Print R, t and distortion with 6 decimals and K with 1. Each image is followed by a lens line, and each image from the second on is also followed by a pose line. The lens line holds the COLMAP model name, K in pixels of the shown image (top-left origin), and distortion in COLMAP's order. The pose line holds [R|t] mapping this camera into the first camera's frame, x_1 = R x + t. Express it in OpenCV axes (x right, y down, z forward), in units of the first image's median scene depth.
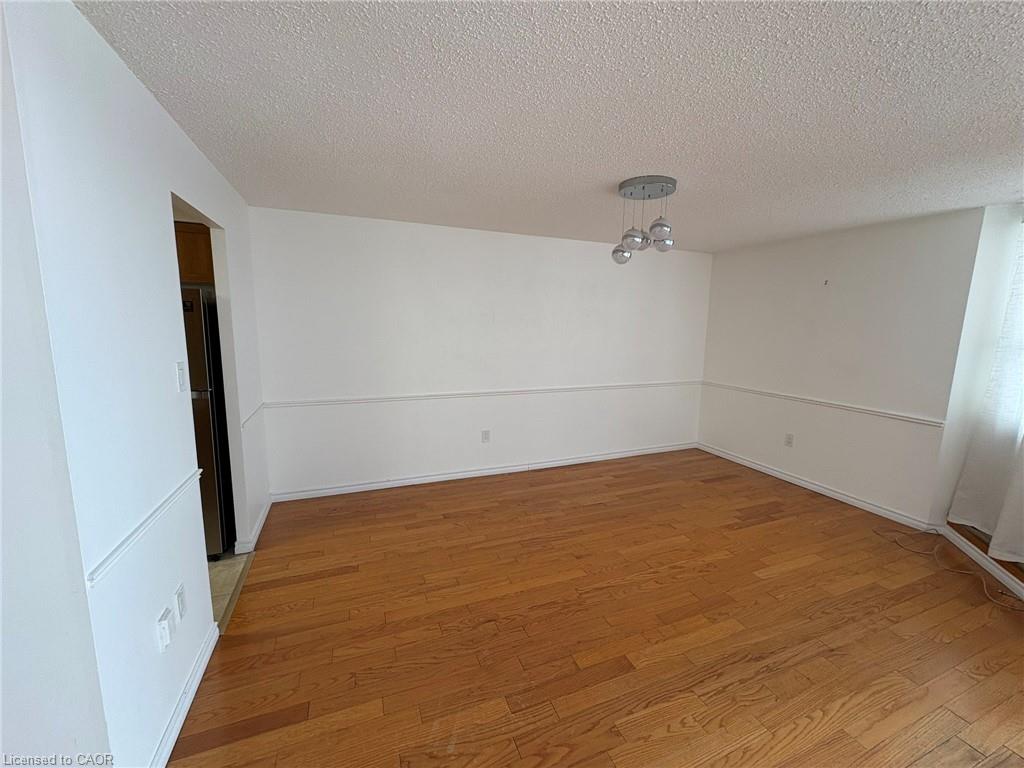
lens RADIAL K [[409.9, 0, 513.5], [0, 409.9, 381.7], [0, 0, 1]] dist [-0.004287, -0.000374]
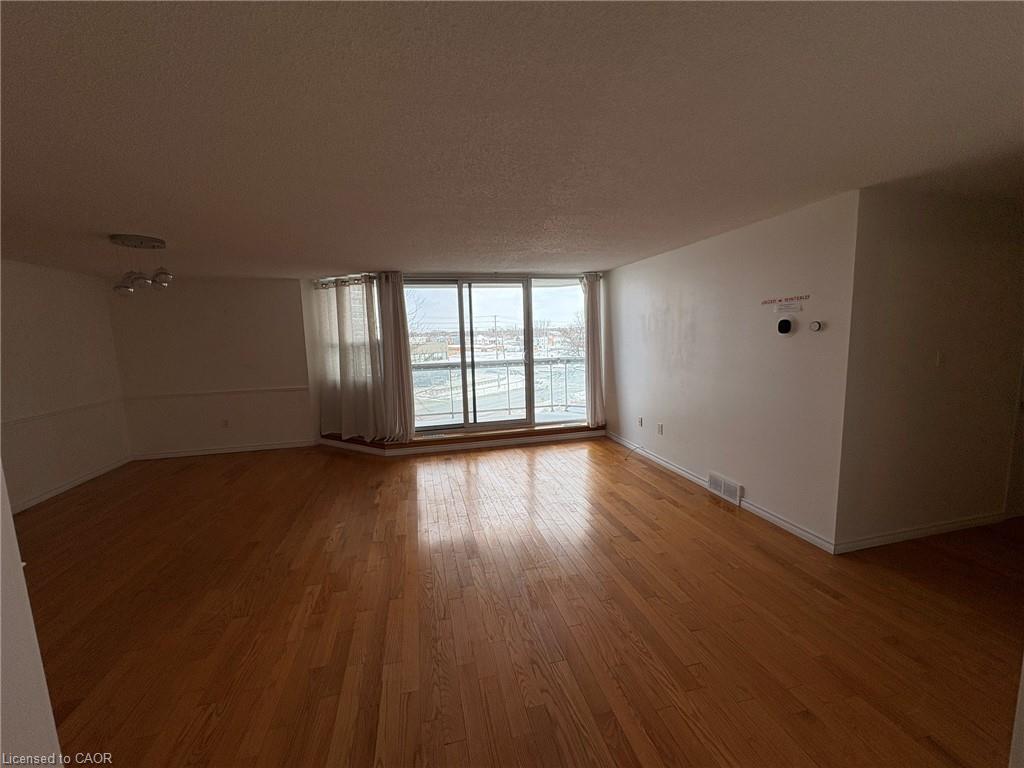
lens RADIAL K [[409.9, 0, 511.9], [0, 409.9, 381.5], [0, 0, 1]] dist [-0.004287, -0.000374]
pose [[0.149336, -0.145508, 0.978022, -0.745686], [0.170162, 0.978138, 0.119543, 0.010678], [-0.974035, 0.148570, 0.170831, -0.284064]]
